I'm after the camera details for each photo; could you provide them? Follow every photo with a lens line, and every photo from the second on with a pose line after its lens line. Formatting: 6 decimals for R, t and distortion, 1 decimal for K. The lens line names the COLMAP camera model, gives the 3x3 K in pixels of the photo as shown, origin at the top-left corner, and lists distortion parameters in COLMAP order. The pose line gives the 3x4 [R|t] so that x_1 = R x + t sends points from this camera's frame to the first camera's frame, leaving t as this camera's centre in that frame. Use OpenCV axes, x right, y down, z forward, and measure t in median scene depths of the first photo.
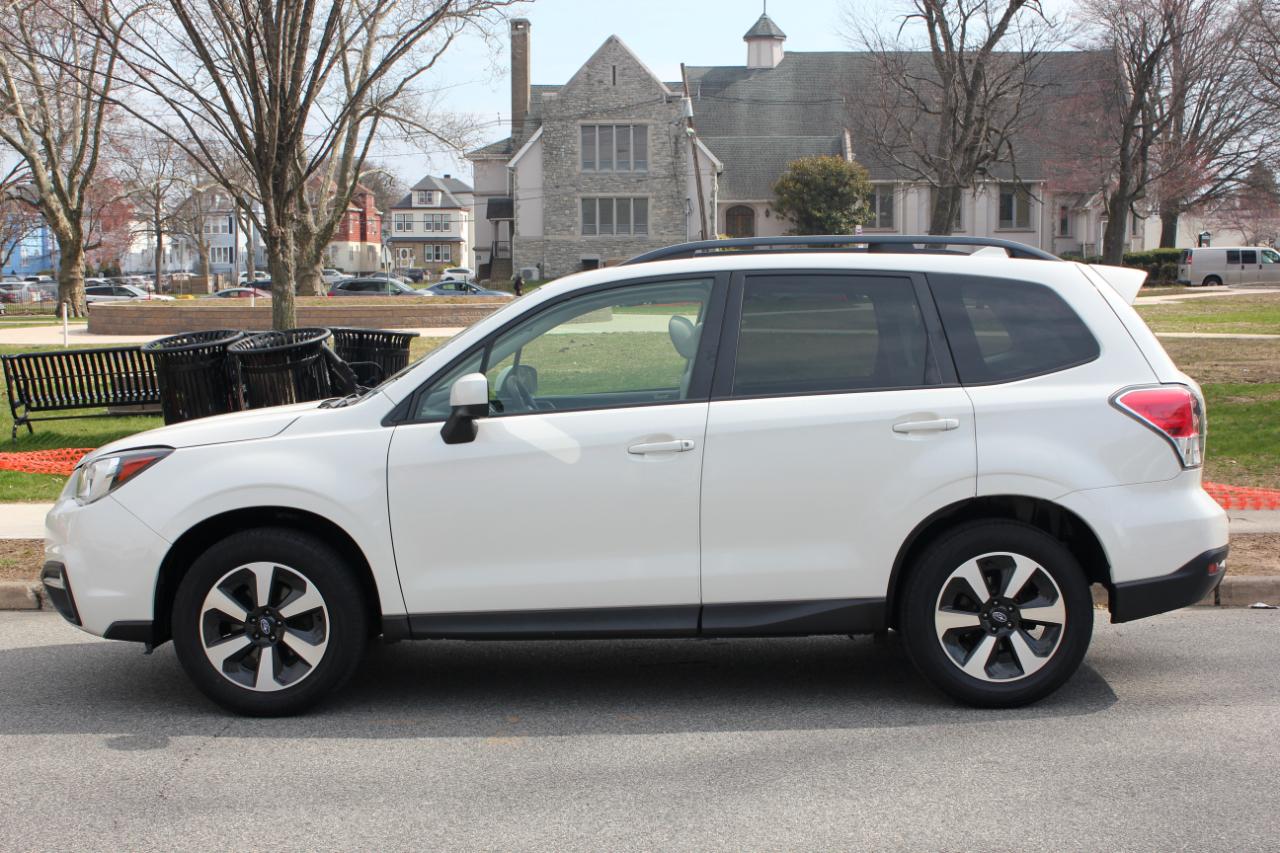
lens RADIAL K [[1878.1, 0, 633.7], [0, 1878.1, 420.7], [0, 0, 1]] dist [-0.019791, 0.000000]
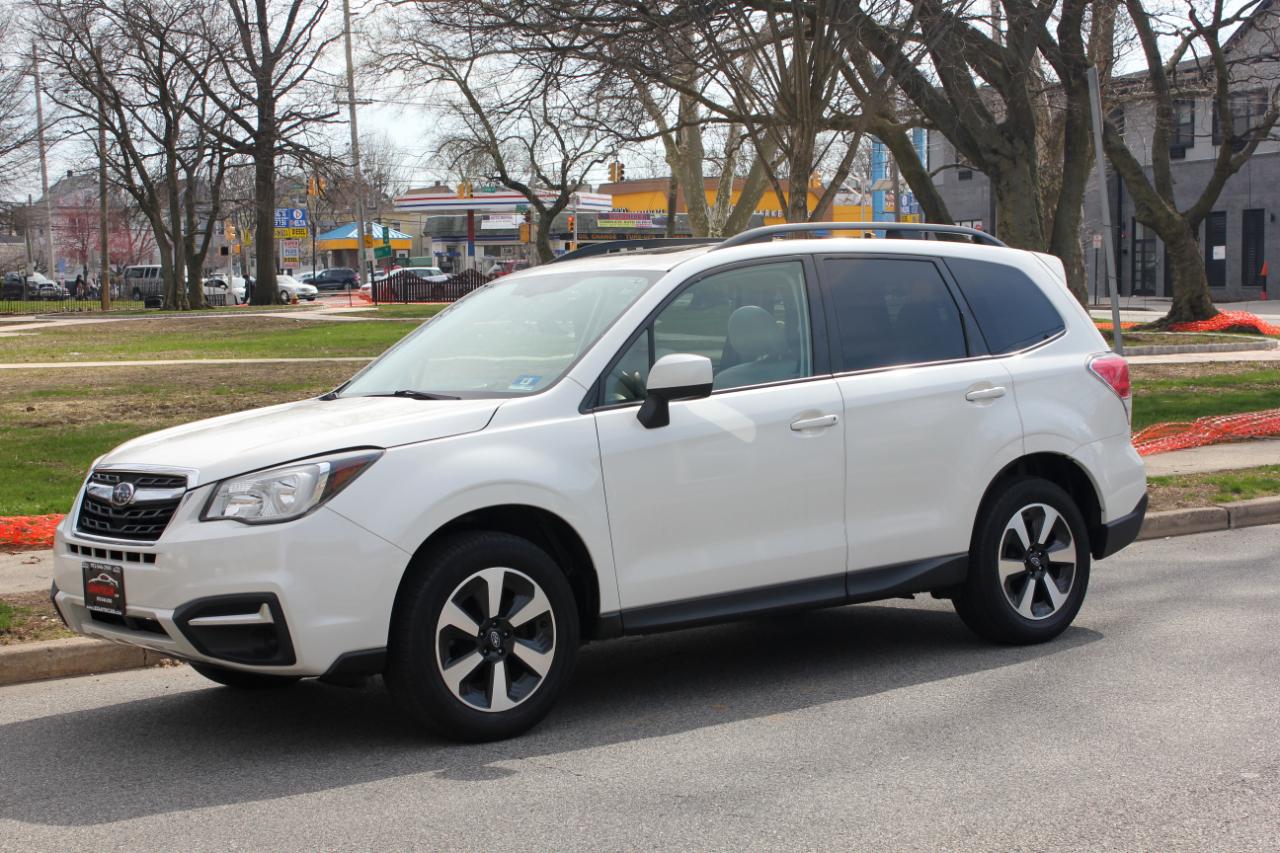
lens RADIAL K [[2282.1, 0, 687.6], [0, 2282.1, 441.8], [0, 0, 1]] dist [0.060200, 0.000000]
pose [[0.758044, -0.045567, 0.650610, -0.837980], [0.061469, 0.998108, -0.001715, 0.022373], [-0.649301, 0.041292, 0.759410, 0.101321]]
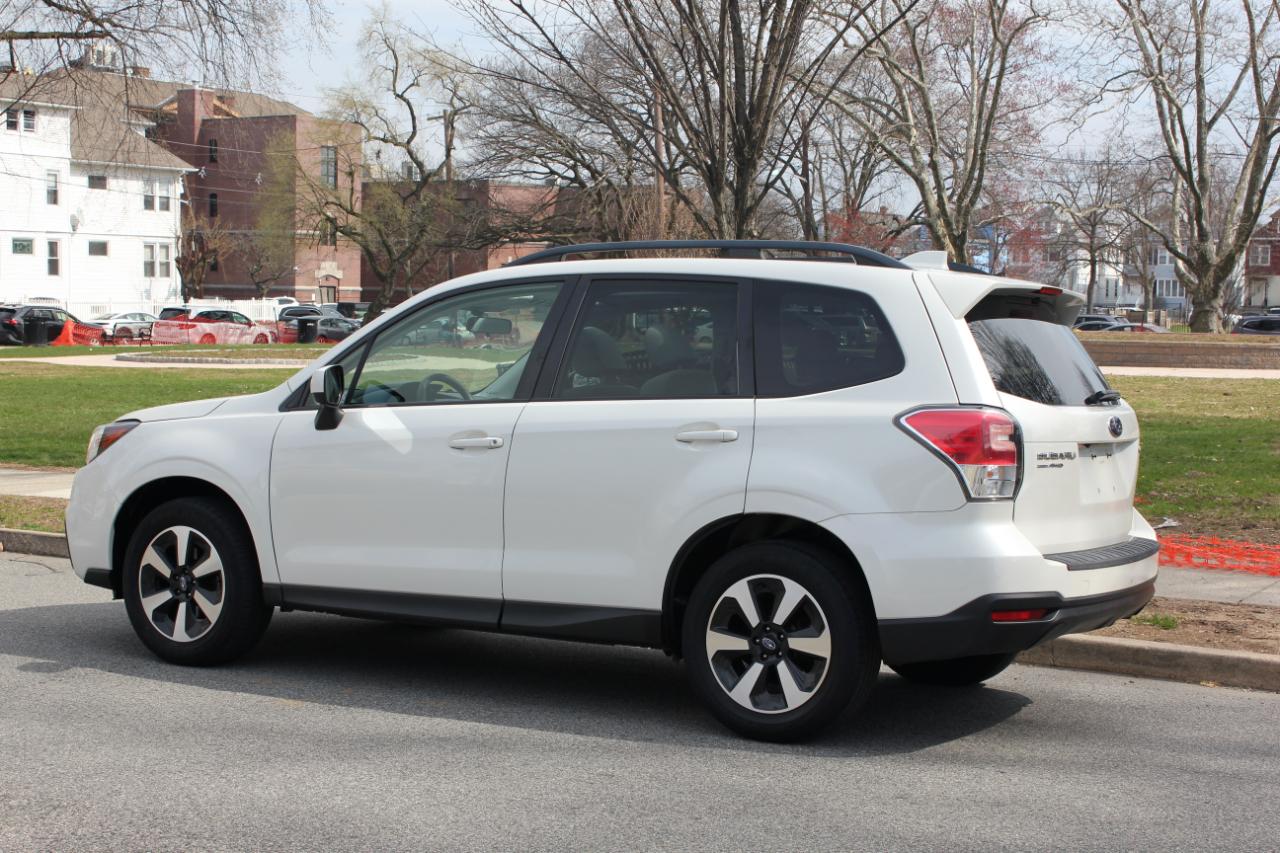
lens RADIAL K [[2106.6, 0, 645.0], [0, 2106.6, 417.5], [0, 0, 1]] dist [0.007181, 0.000000]
pose [[0.858066, 0.048894, -0.511207, 0.677133], [-0.063804, 0.997894, -0.011653, 0.007783], [0.509561, 0.042616, 0.859379, 0.056656]]
